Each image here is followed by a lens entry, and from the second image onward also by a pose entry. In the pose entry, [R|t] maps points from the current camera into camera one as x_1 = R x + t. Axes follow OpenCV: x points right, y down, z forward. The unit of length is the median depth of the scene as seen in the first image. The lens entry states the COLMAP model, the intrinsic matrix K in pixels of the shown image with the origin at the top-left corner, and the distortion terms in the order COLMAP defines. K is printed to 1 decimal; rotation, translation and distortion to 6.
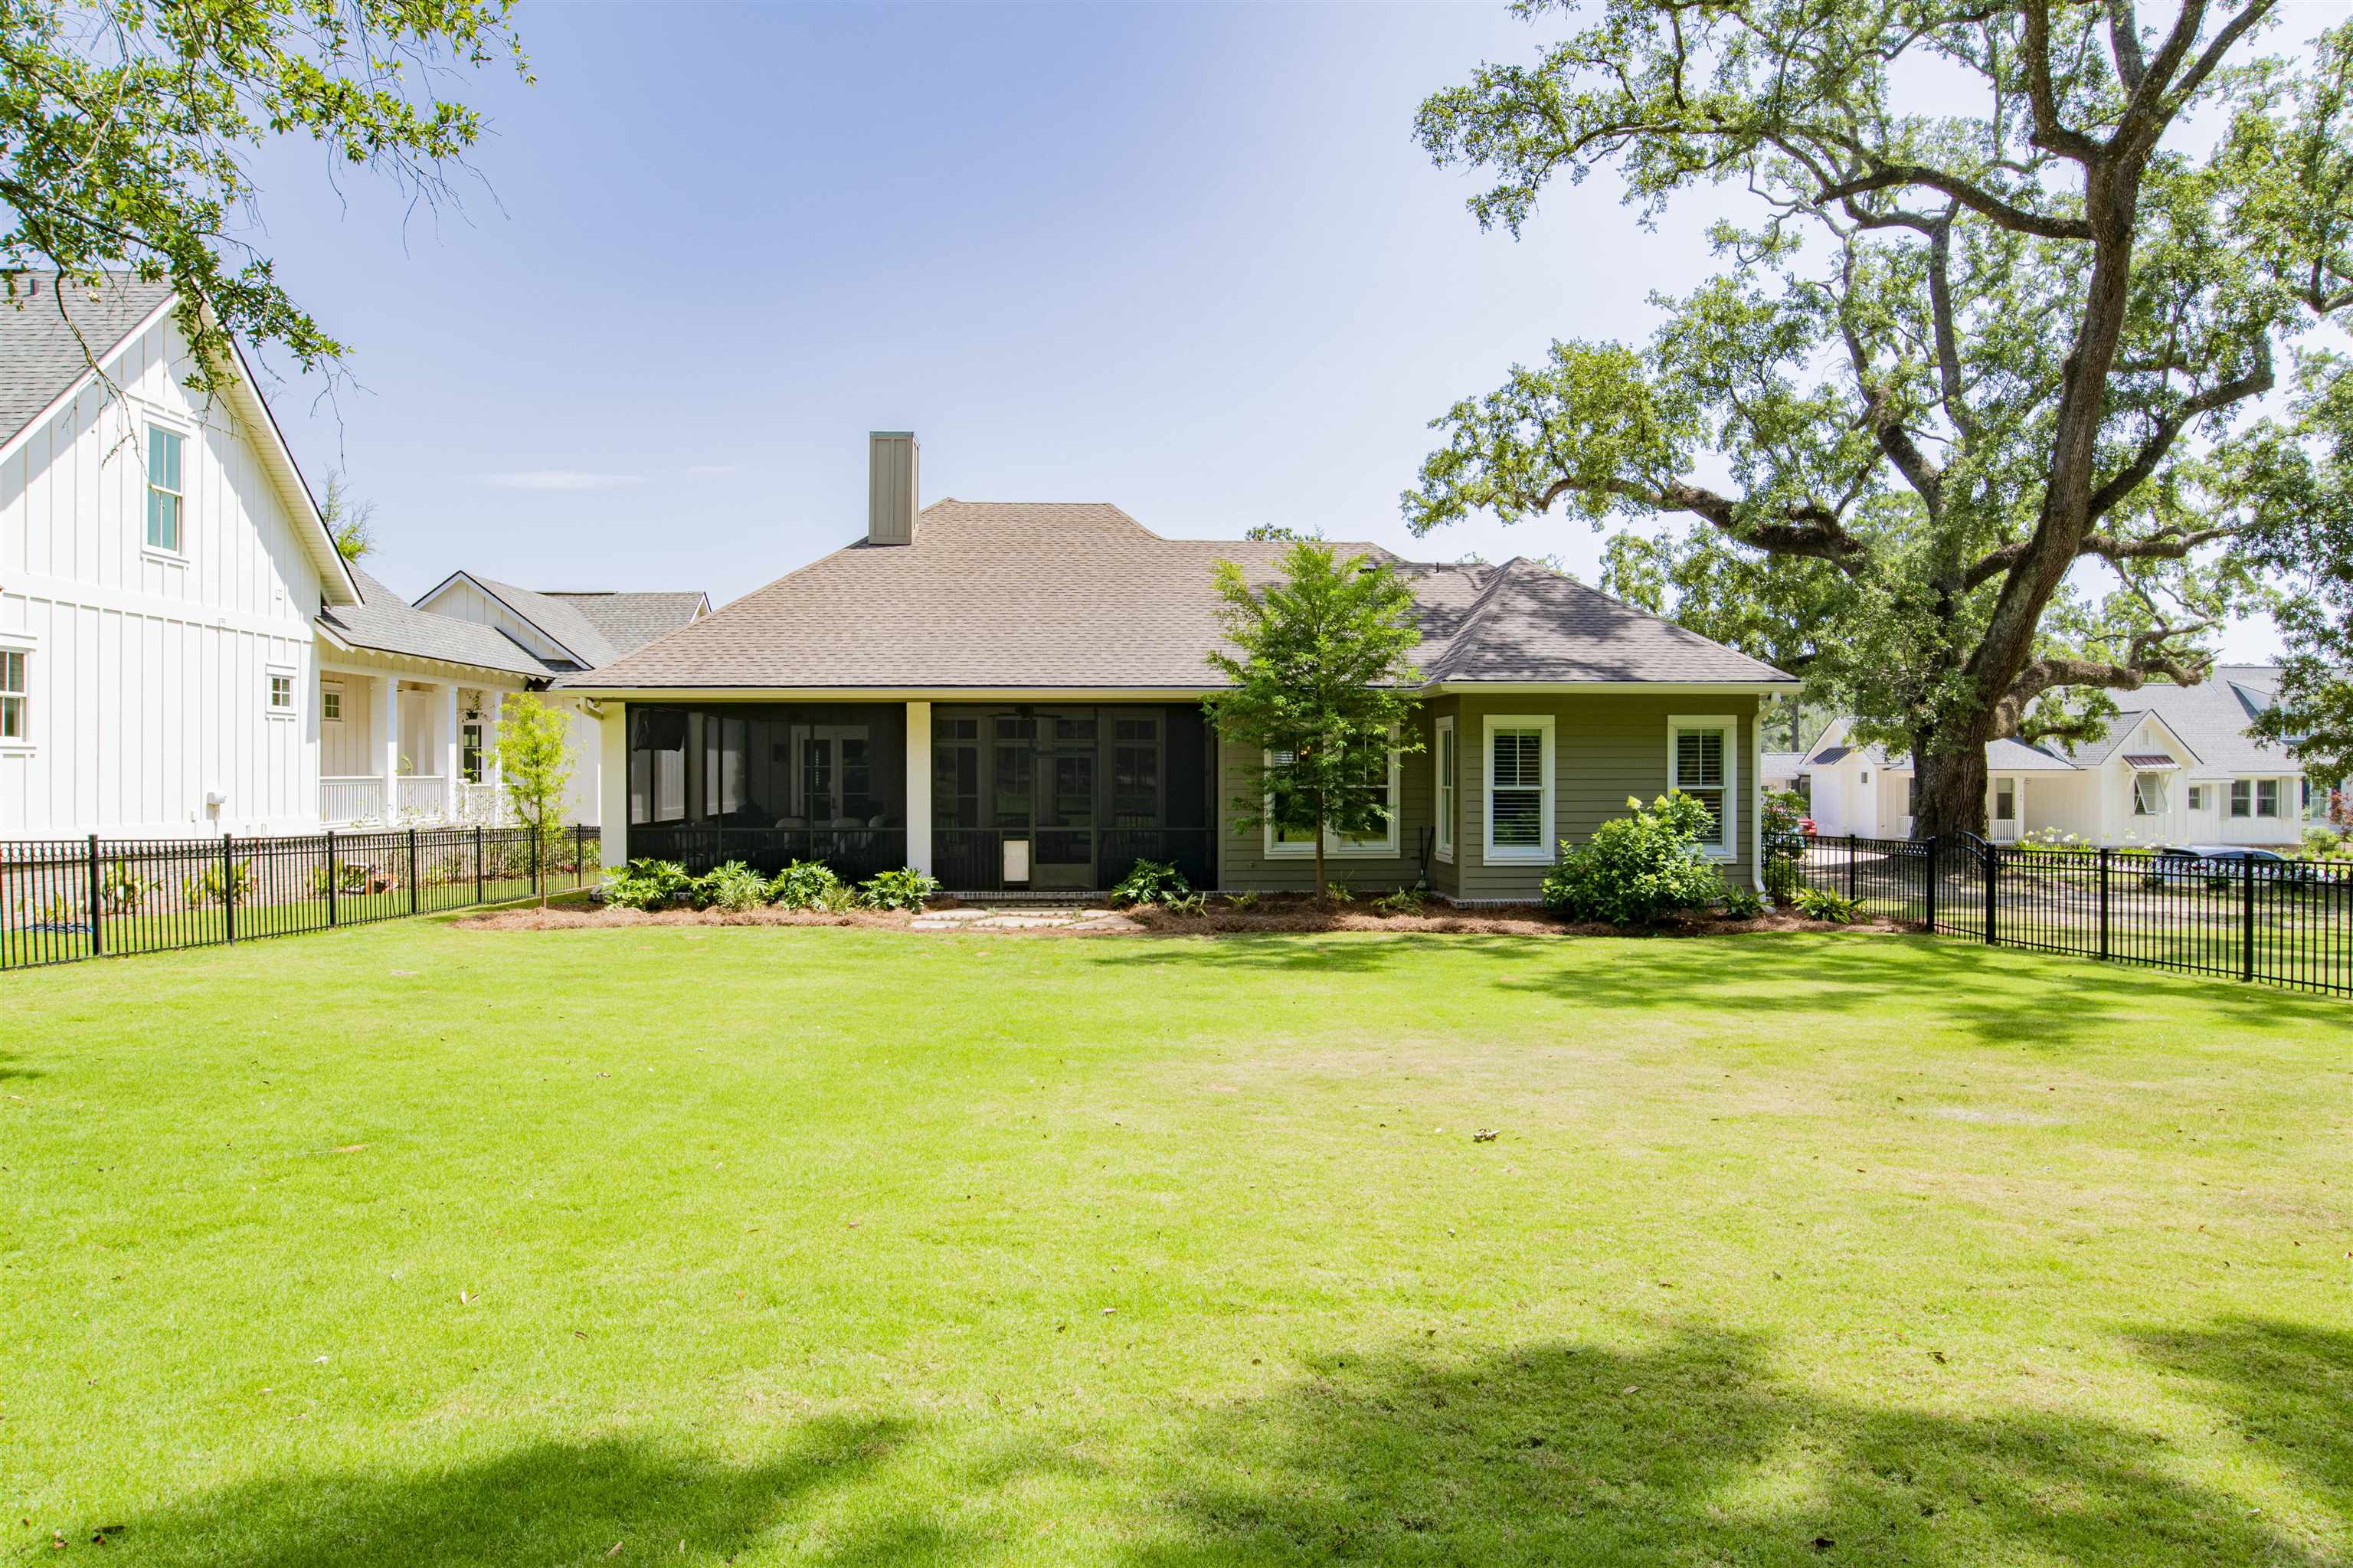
lens RADIAL K [[1281.6, 0, 1177.1], [0, 1281.6, 794.5], [0, 0, 1]] dist [-0.040949, 0.002257]
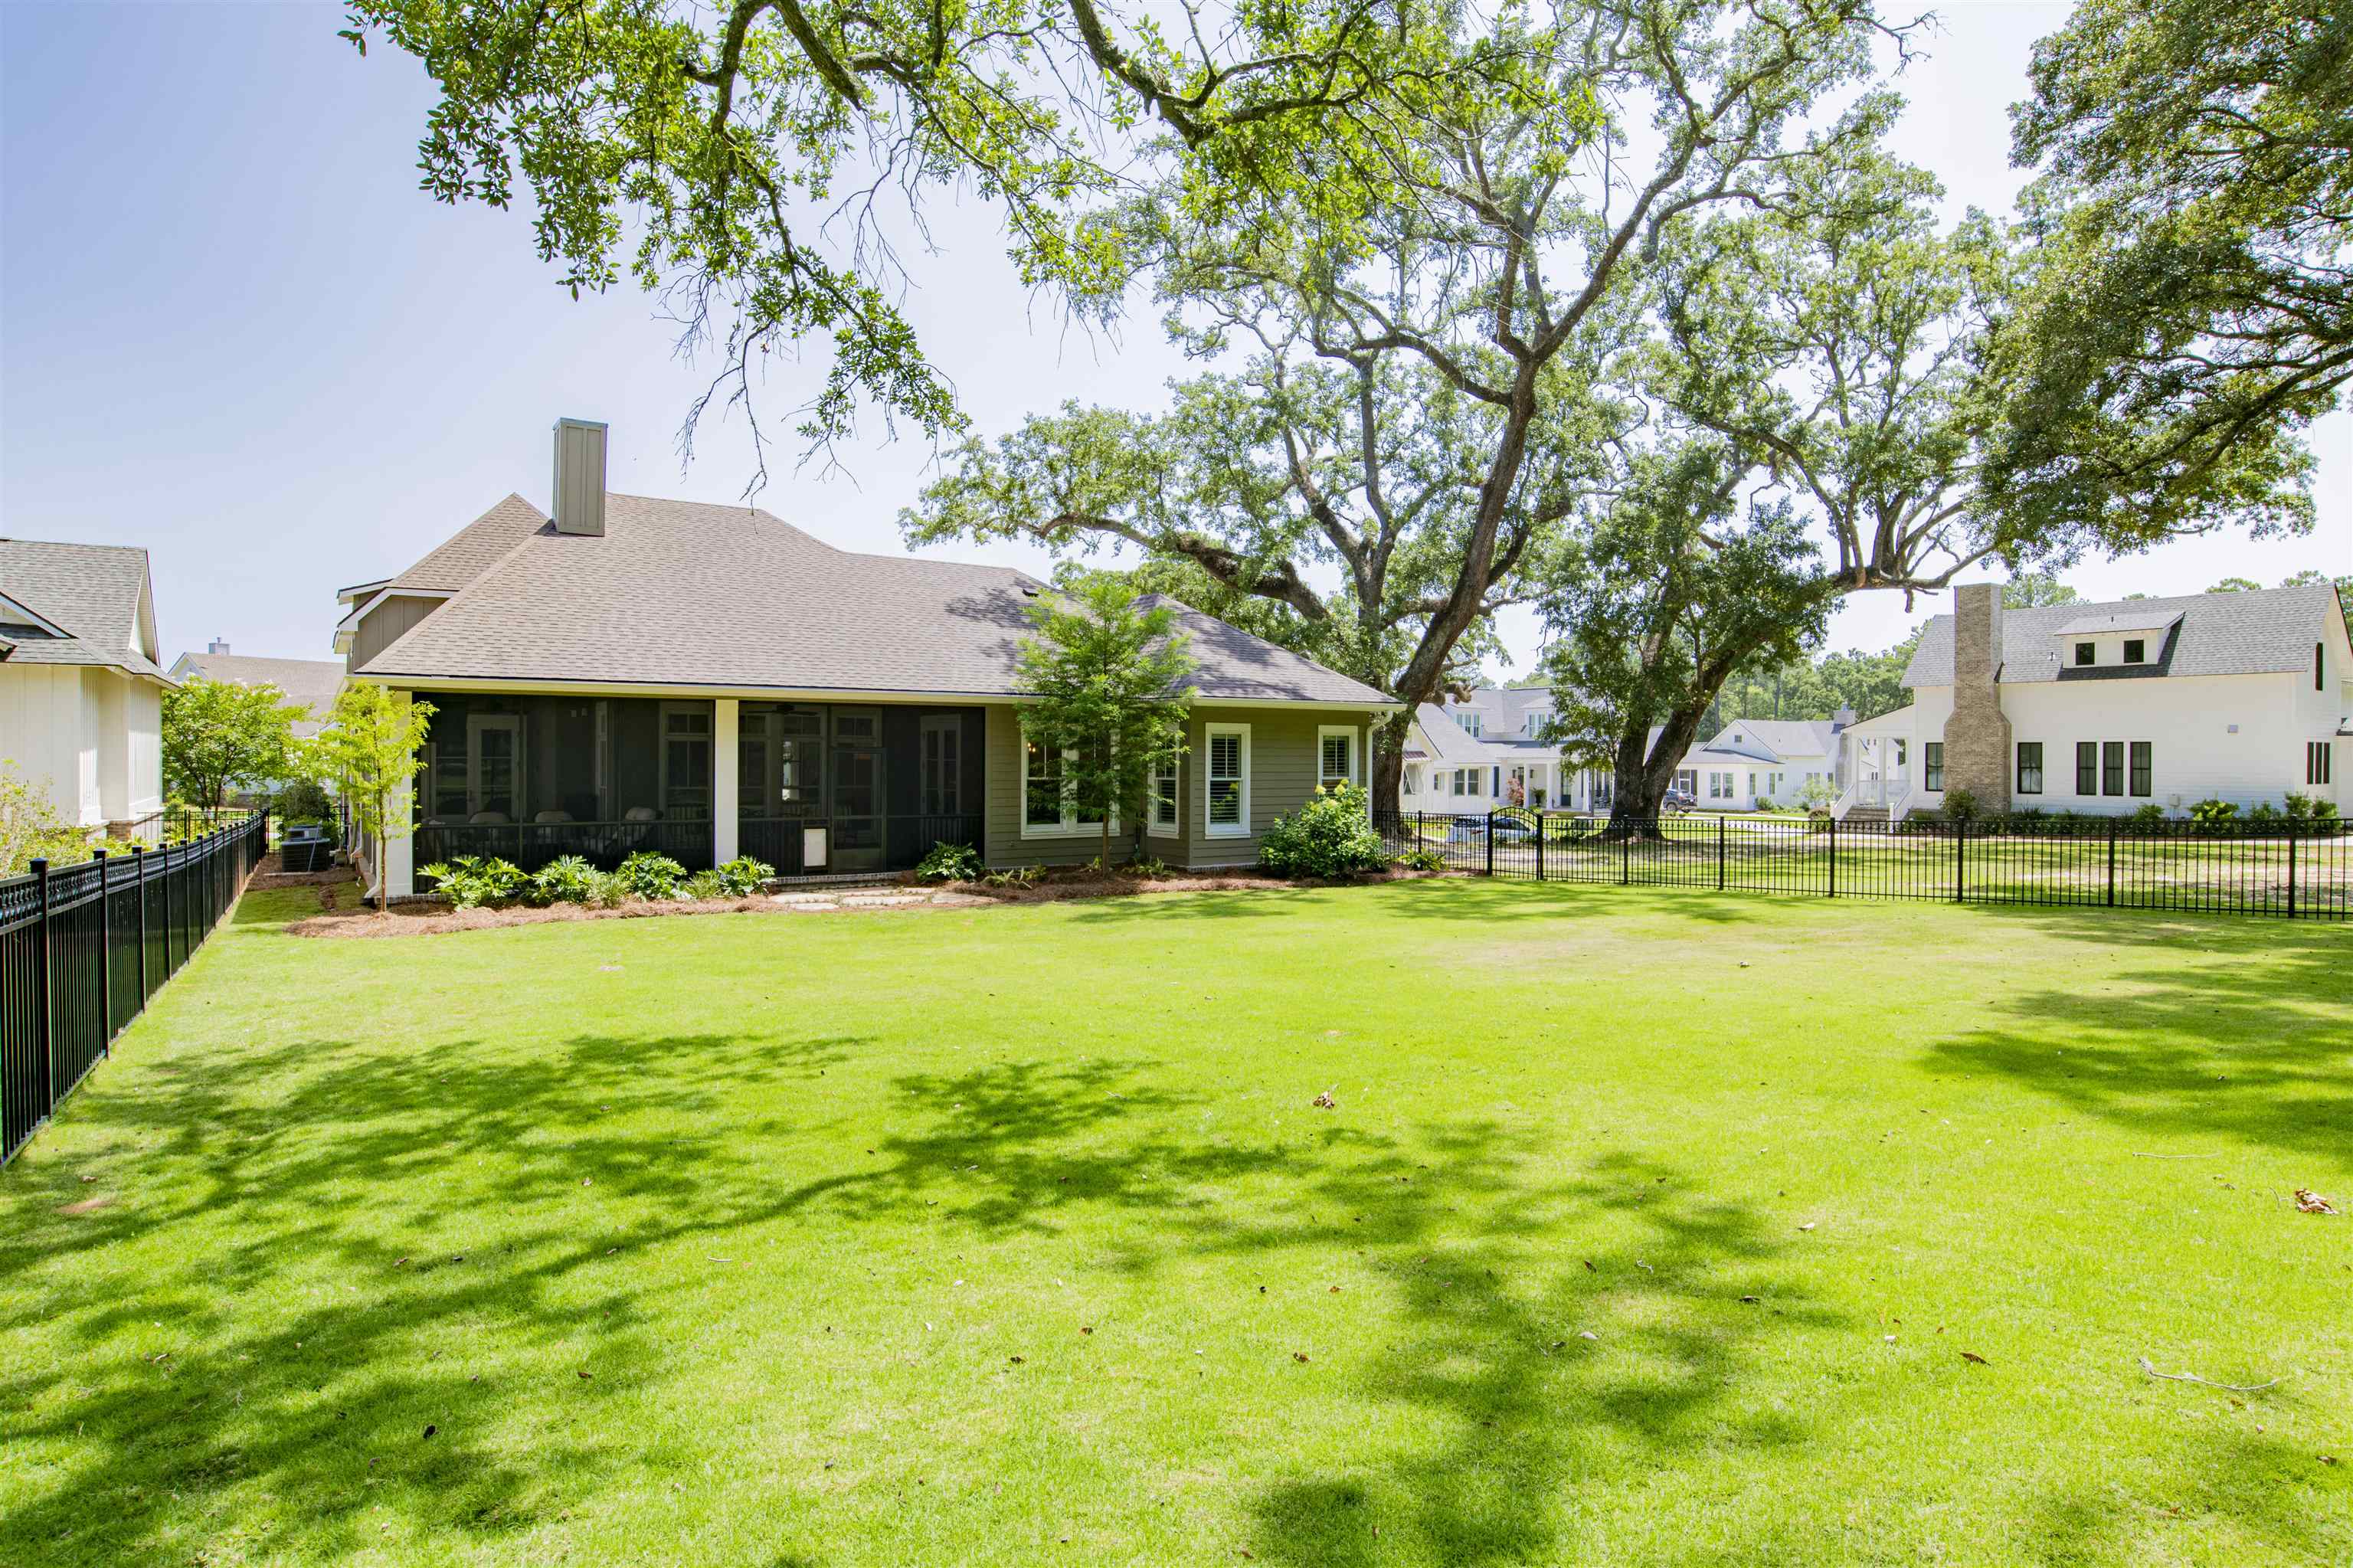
lens RADIAL K [[1234.7, 0, 1123.5], [0, 1234.7, 781.6], [0, 0, 1]] dist [-0.039001, 0.010536]
pose [[0.869321, -0.004837, 0.494225, -0.418768], [0.004601, 0.999988, 0.001694, -0.004713], [-0.494227, 0.000802, 0.869333, -0.040010]]
